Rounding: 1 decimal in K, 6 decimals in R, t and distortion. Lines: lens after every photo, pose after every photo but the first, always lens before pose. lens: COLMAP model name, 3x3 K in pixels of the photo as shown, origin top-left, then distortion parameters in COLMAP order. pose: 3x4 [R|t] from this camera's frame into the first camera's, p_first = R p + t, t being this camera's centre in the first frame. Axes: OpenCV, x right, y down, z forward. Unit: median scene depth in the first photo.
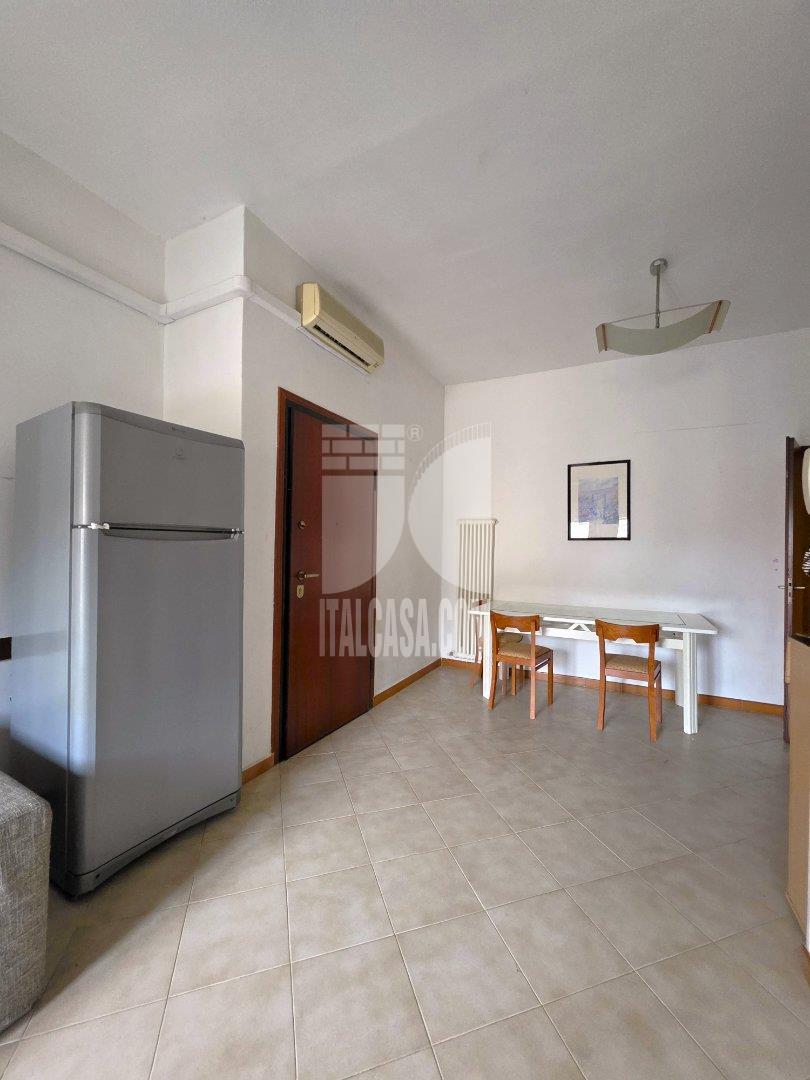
lens RADIAL K [[430.3, 0, 411.7], [0, 430.3, 544.6], [0, 0, 1]] dist [-0.002364, 0.000361]
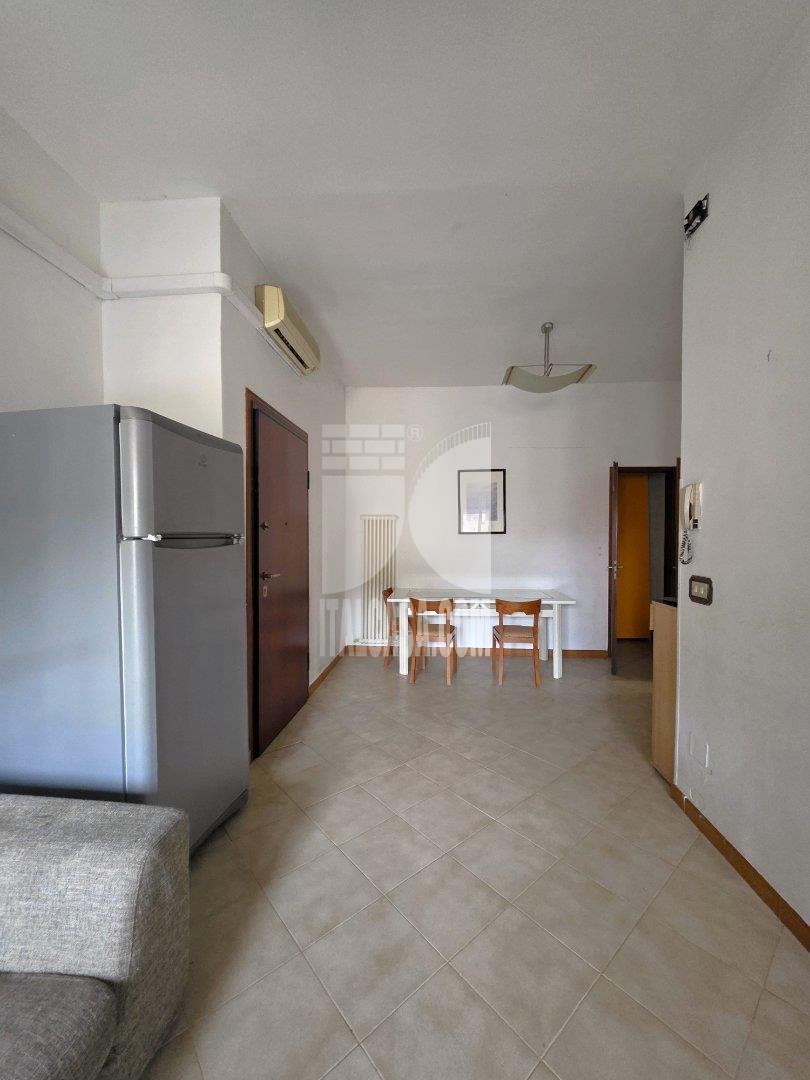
lens RADIAL K [[430.3, 0, 411.7], [0, 430.3, 544.6], [0, 0, 1]] dist [-0.002364, 0.000361]
pose [[0.923645, -0.021059, 0.382669, -0.333359], [0.010173, 0.999485, 0.030449, -0.029983], [-0.383113, -0.024231, 0.923384, -0.069568]]
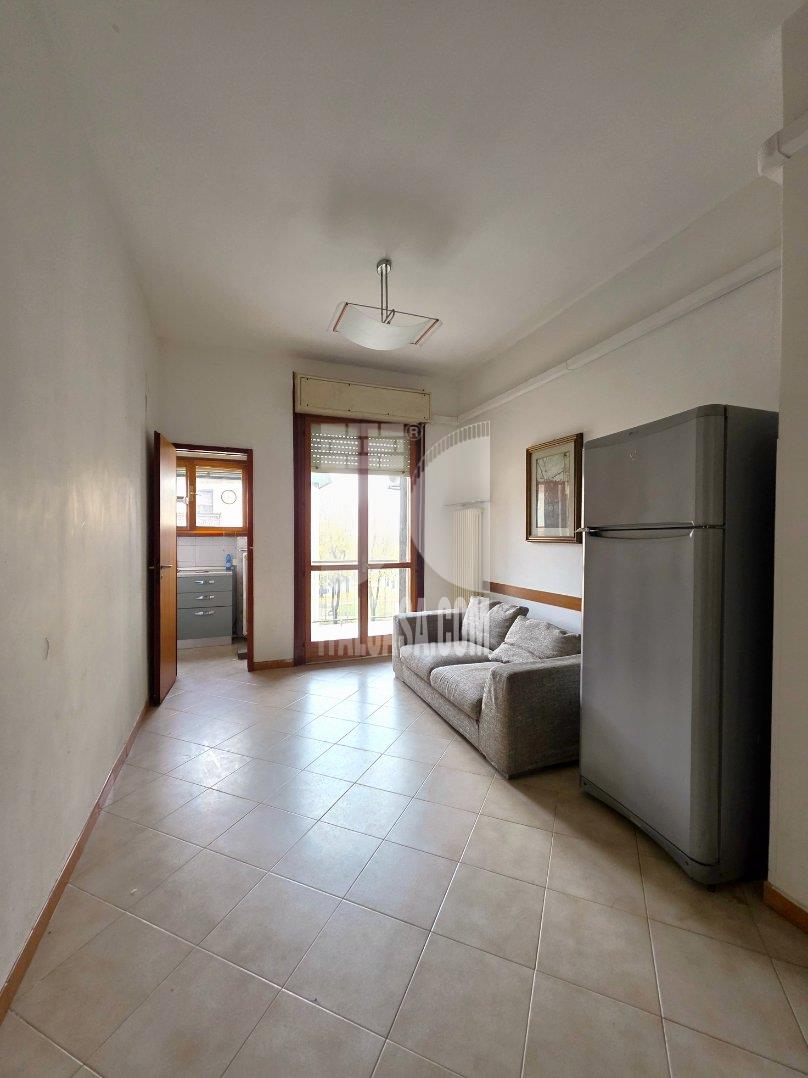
lens RADIAL K [[429.5, 0, 410.6], [0, 429.5, 543.6], [0, 0, 1]] dist [-0.002364, 0.000361]
pose [[-0.654099, -0.006584, -0.756380, 0.402644], [-0.010633, 0.999943, 0.000492, 0.004196], [0.756334, 0.008364, -0.654132, 0.866271]]
